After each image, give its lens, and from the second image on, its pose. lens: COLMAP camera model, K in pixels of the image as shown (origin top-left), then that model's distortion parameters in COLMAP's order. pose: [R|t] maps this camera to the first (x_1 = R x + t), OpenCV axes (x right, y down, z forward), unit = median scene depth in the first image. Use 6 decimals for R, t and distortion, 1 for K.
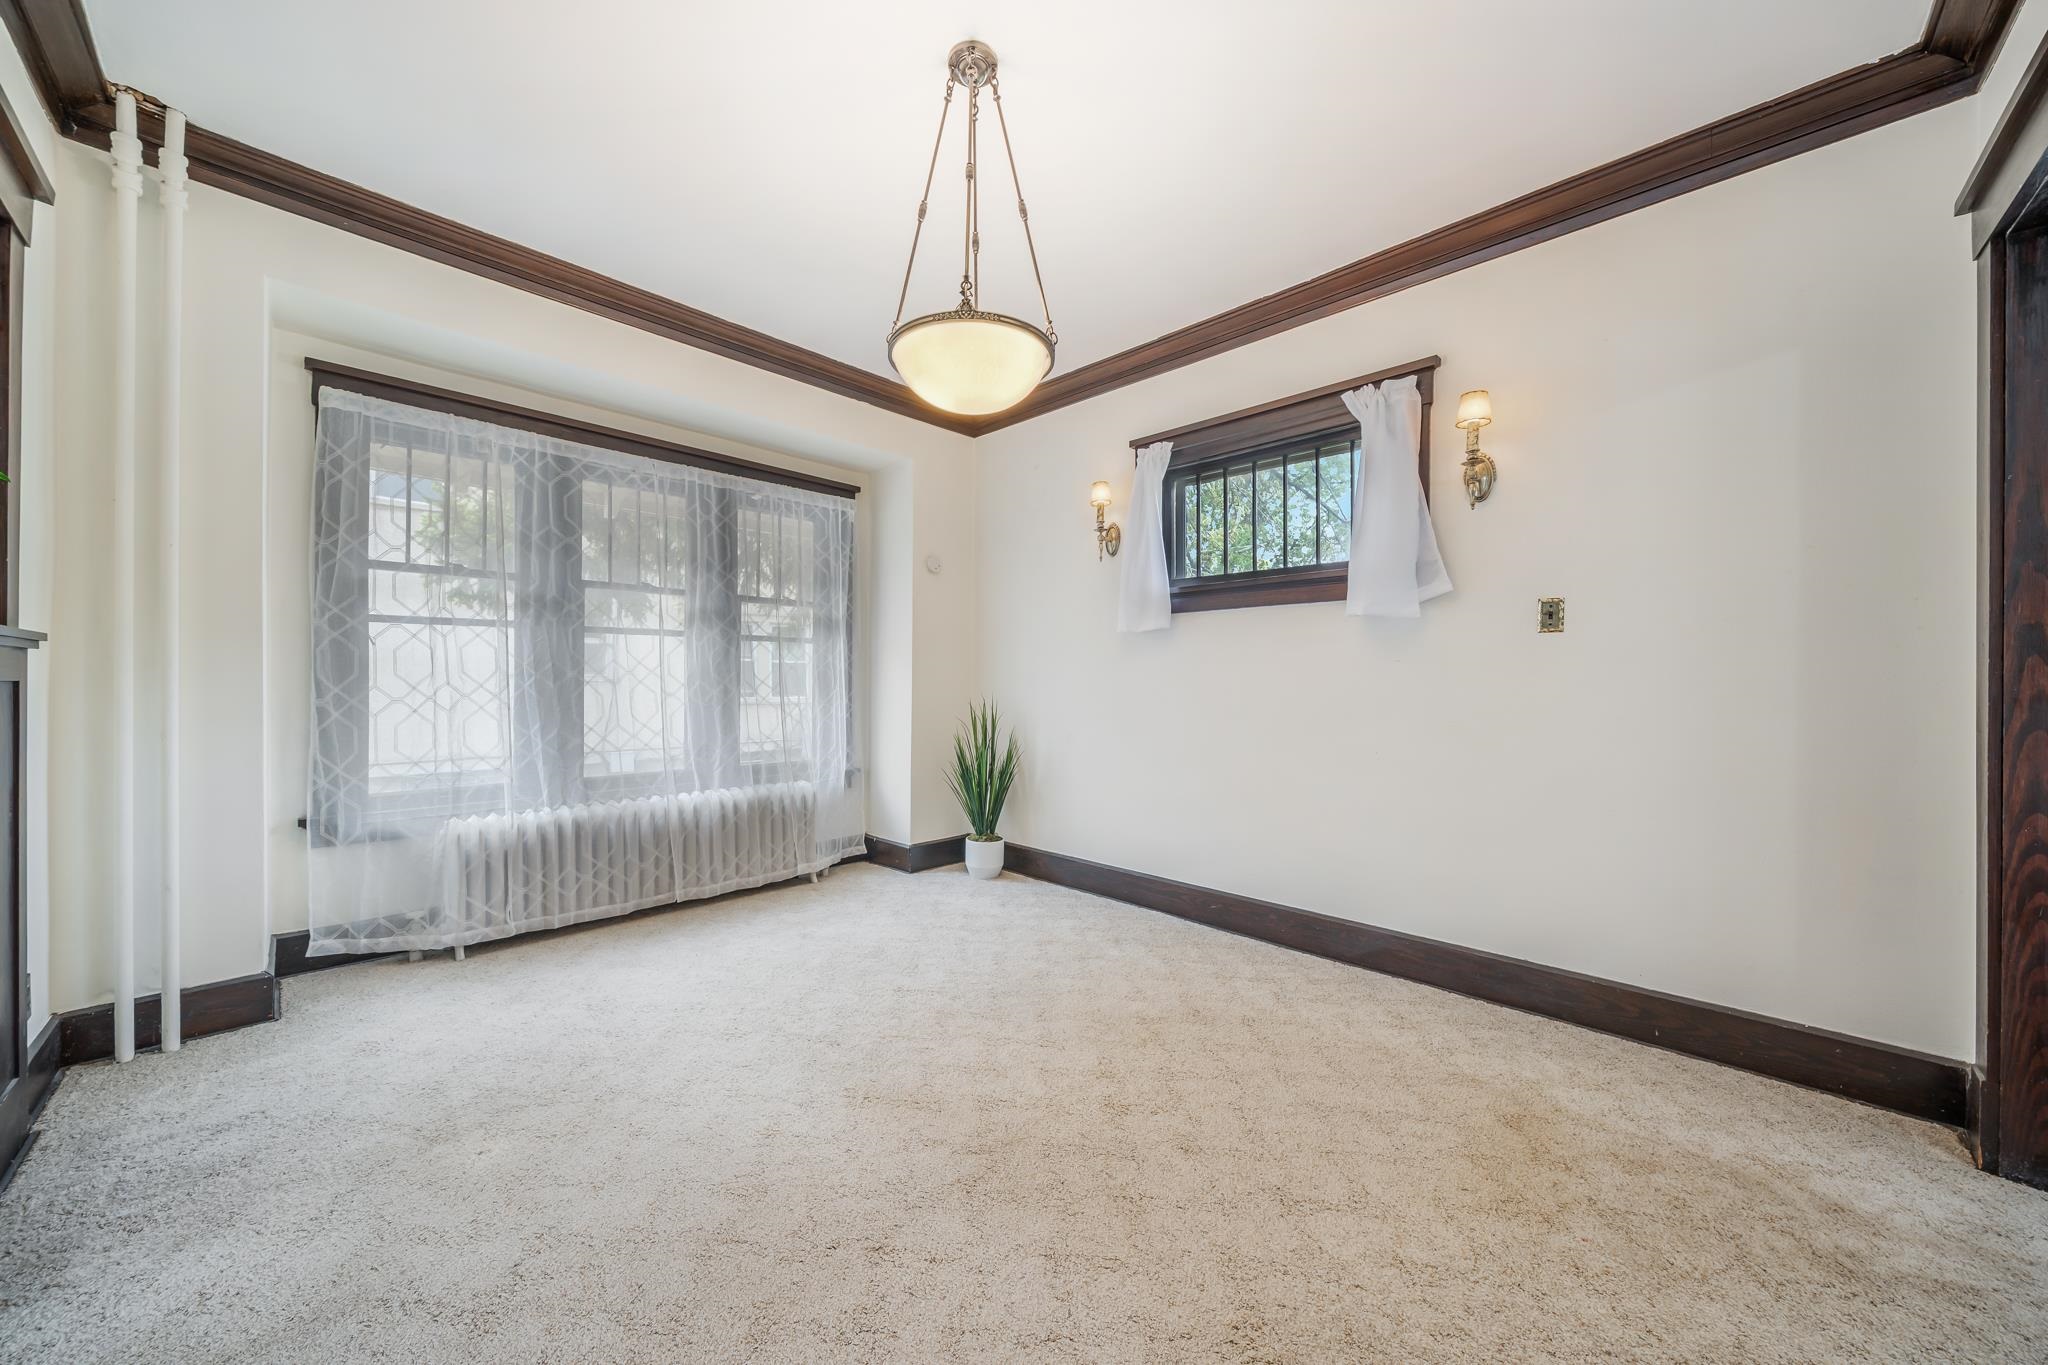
lens RADIAL K [[712.8, 0, 1003.5], [0, 712.8, 681.1], [0, 0, 1]] dist [-0.002307, -0.000082]
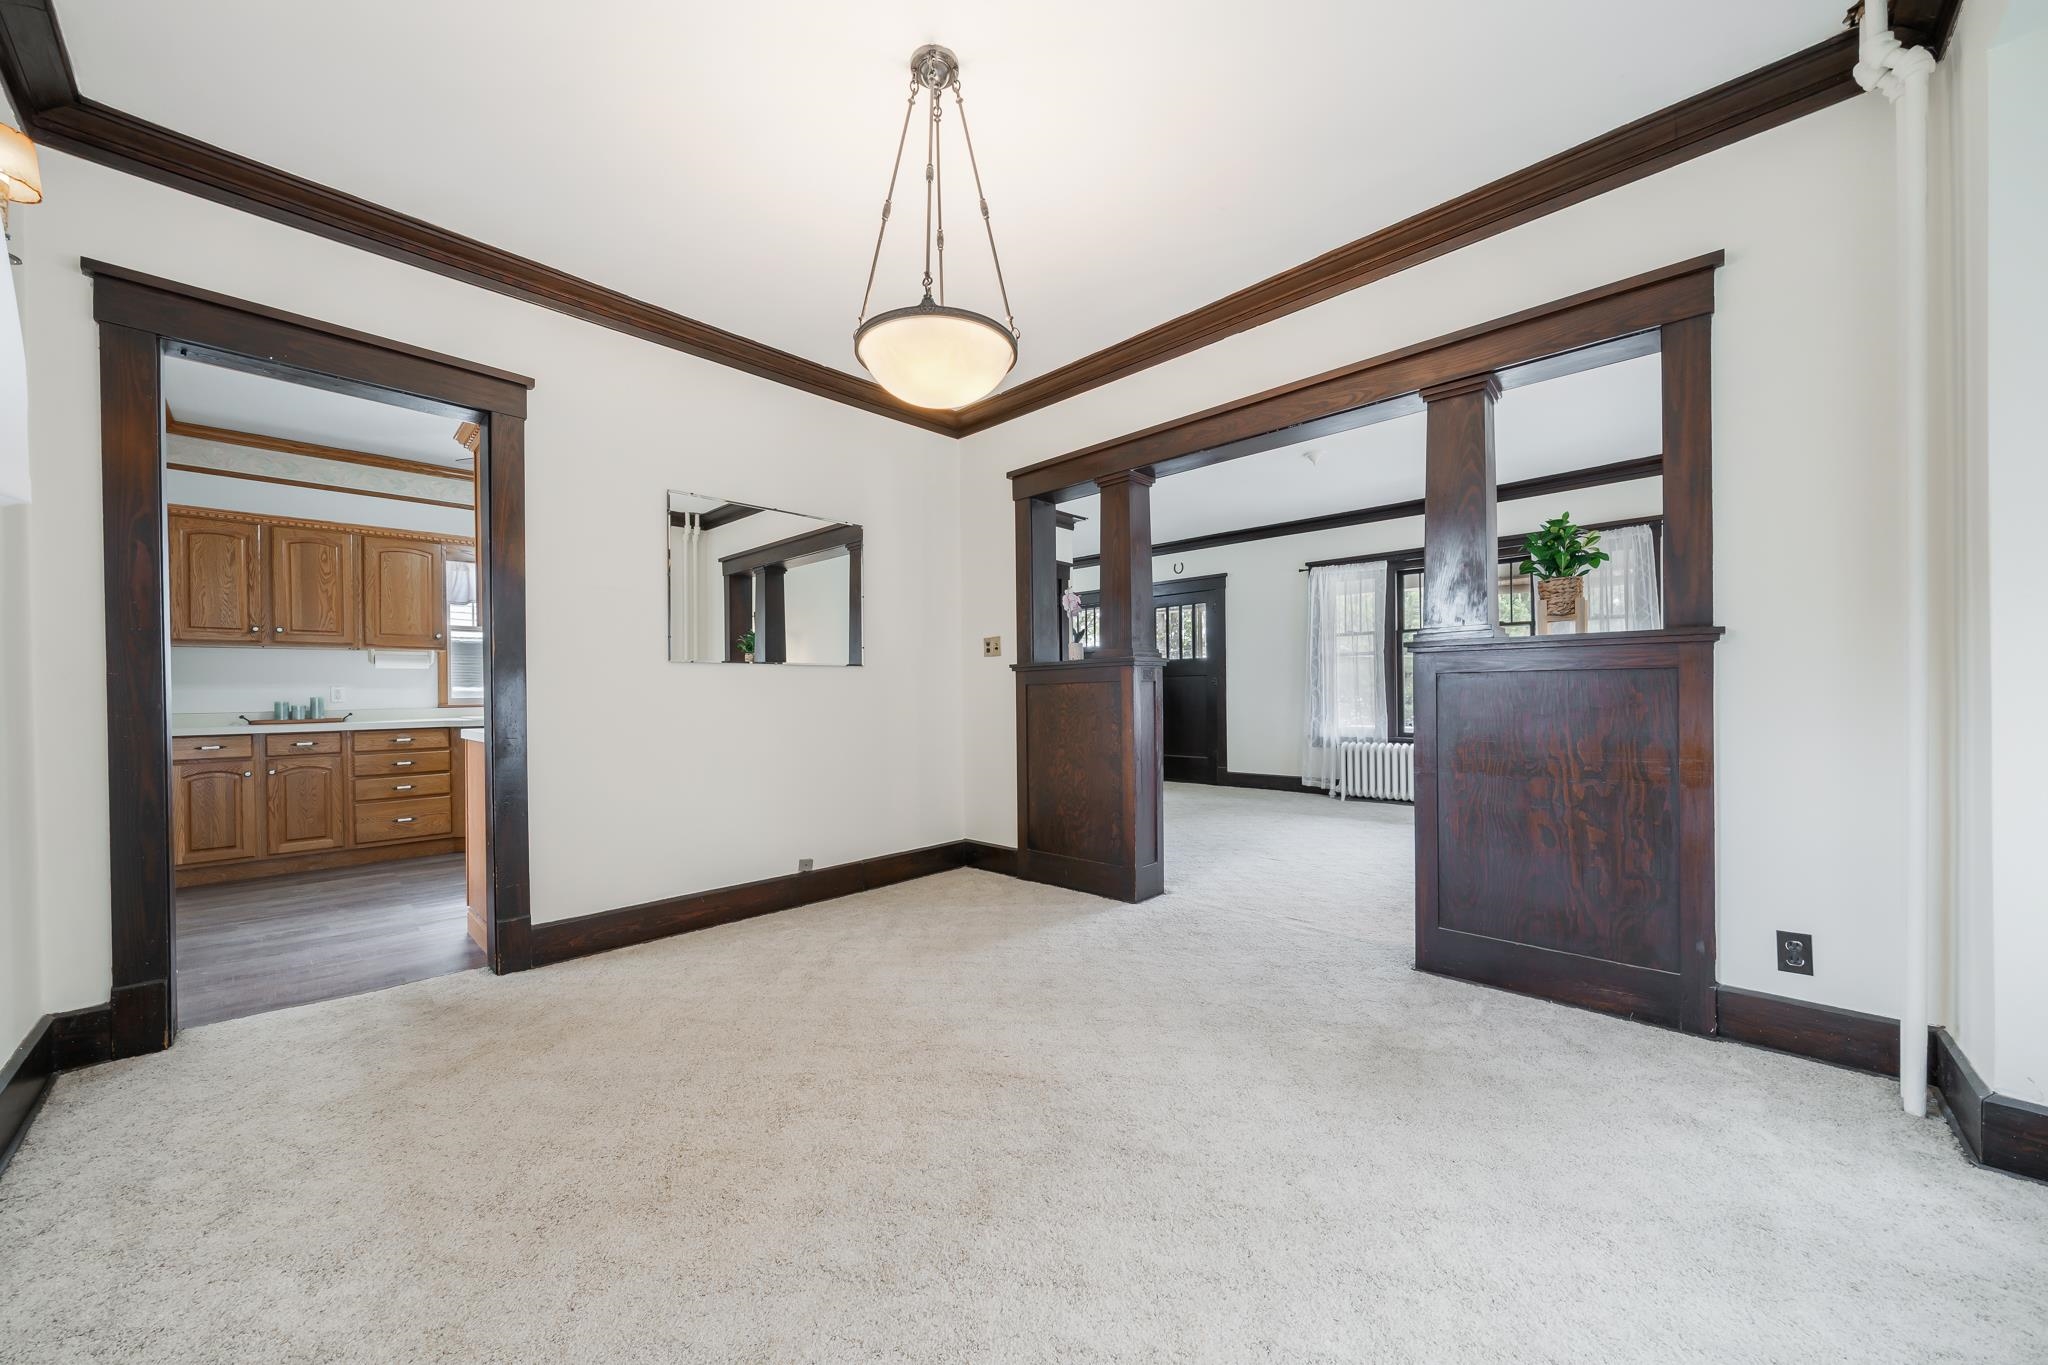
lens RADIAL K [[715.5, 0, 1015.8], [0, 715.5, 694.1], [0, 0, 1]] dist [-0.001016, -0.000021]
pose [[-0.999810, 0.004922, -0.018875, -0.112383], [0.004805, 0.999969, 0.006250, 0.024989], [0.018905, 0.006159, -0.999802, 1.657521]]
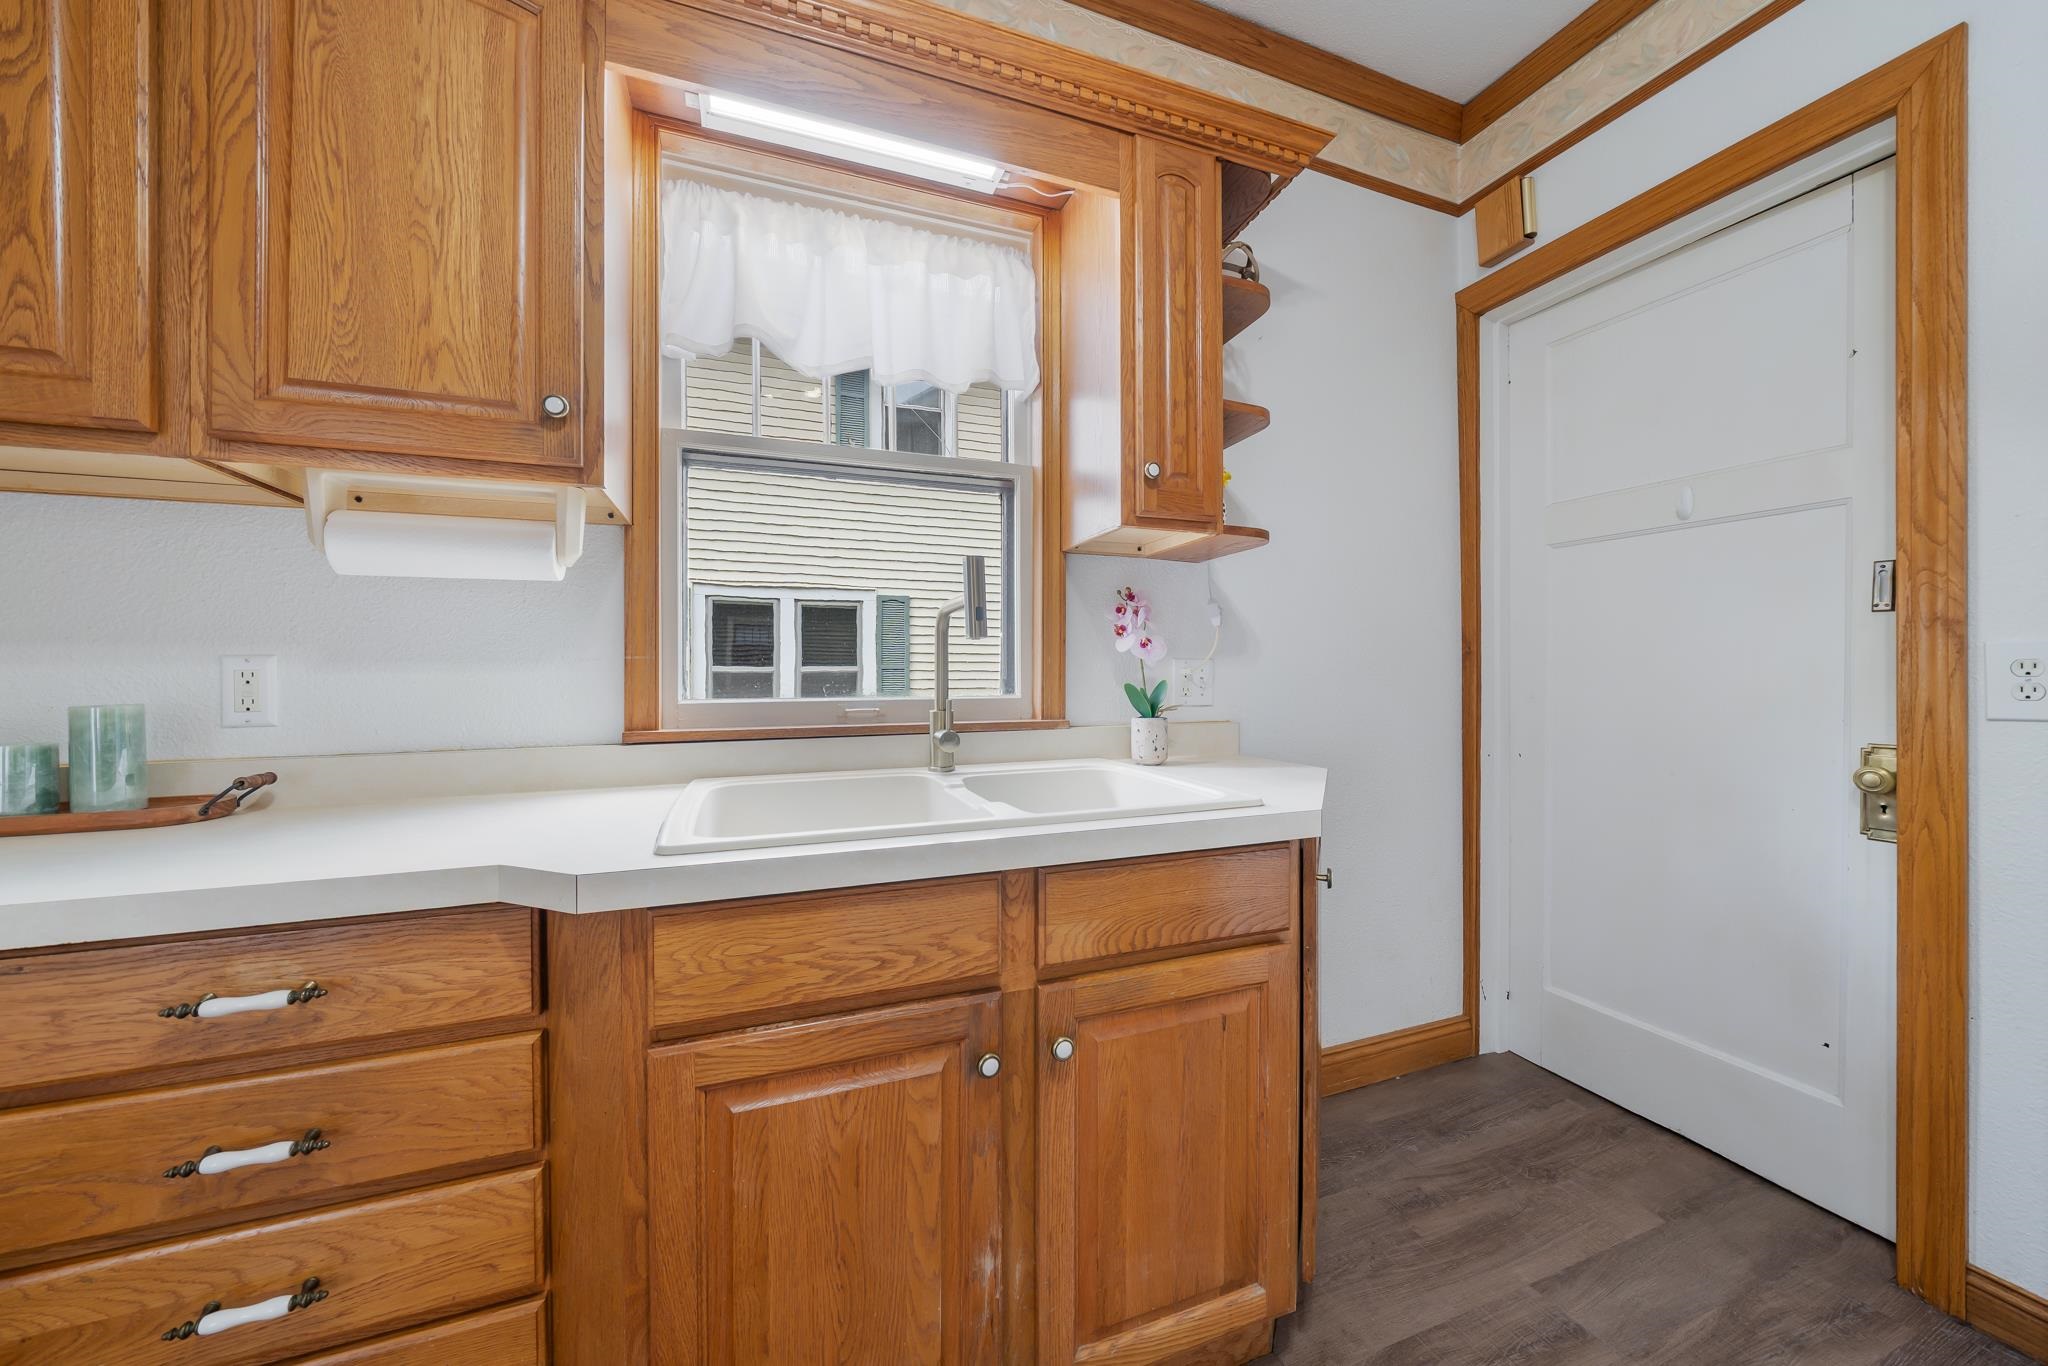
lens RADIAL K [[708.5, 0, 1023.7], [0, 708.5, 675.2], [0, 0, 1]] dist [-0.005601, 0.000021]
pose [[-0.912282, -0.002097, 0.409557, 1.150672], [0.000131, 0.999985, 0.005411, 0.016142], [-0.409563, 0.004990, -0.912268, -0.256870]]
